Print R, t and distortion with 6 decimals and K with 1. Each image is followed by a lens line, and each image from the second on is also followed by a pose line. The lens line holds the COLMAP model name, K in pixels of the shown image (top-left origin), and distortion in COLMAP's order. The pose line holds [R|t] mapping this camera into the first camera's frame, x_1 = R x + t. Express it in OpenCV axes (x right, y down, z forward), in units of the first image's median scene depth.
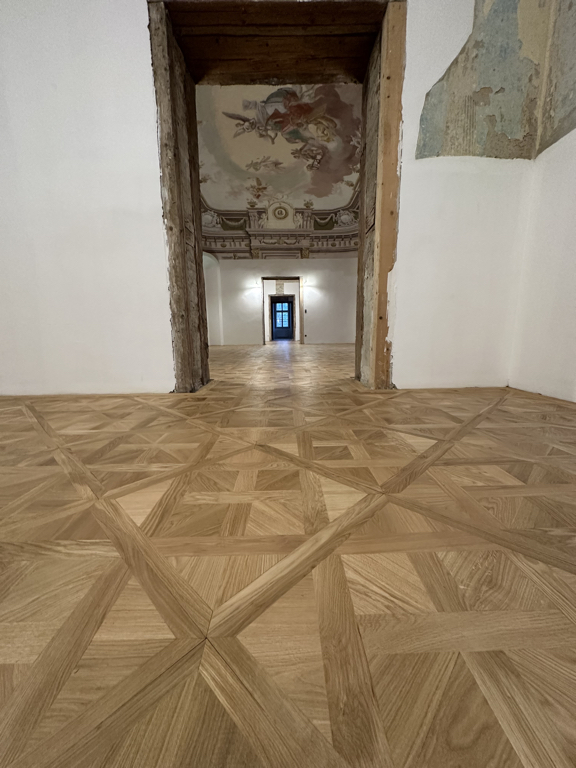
lens RADIAL K [[307.6, 0, 289.3], [0, 307.6, 385.0], [0, 0, 1]] dist [0.002238, 0.000436]
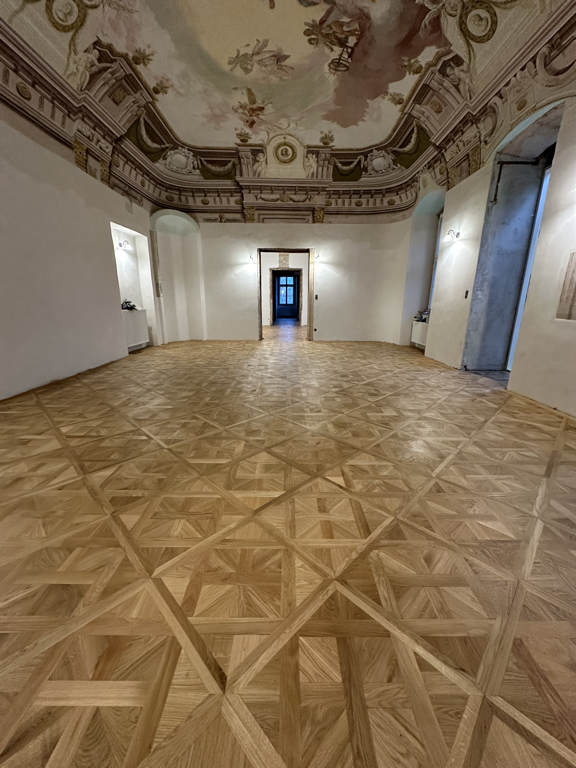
lens RADIAL K [[307.6, 0, 289.4], [0, 307.6, 384.9], [0, 0, 1]] dist [0.002238, 0.000436]
pose [[0.999658, 0.024161, -0.009983, 0.000160], [-0.023039, 0.994684, 0.100364, -0.109243], [0.012355, -0.100100, 0.994901, 0.254162]]
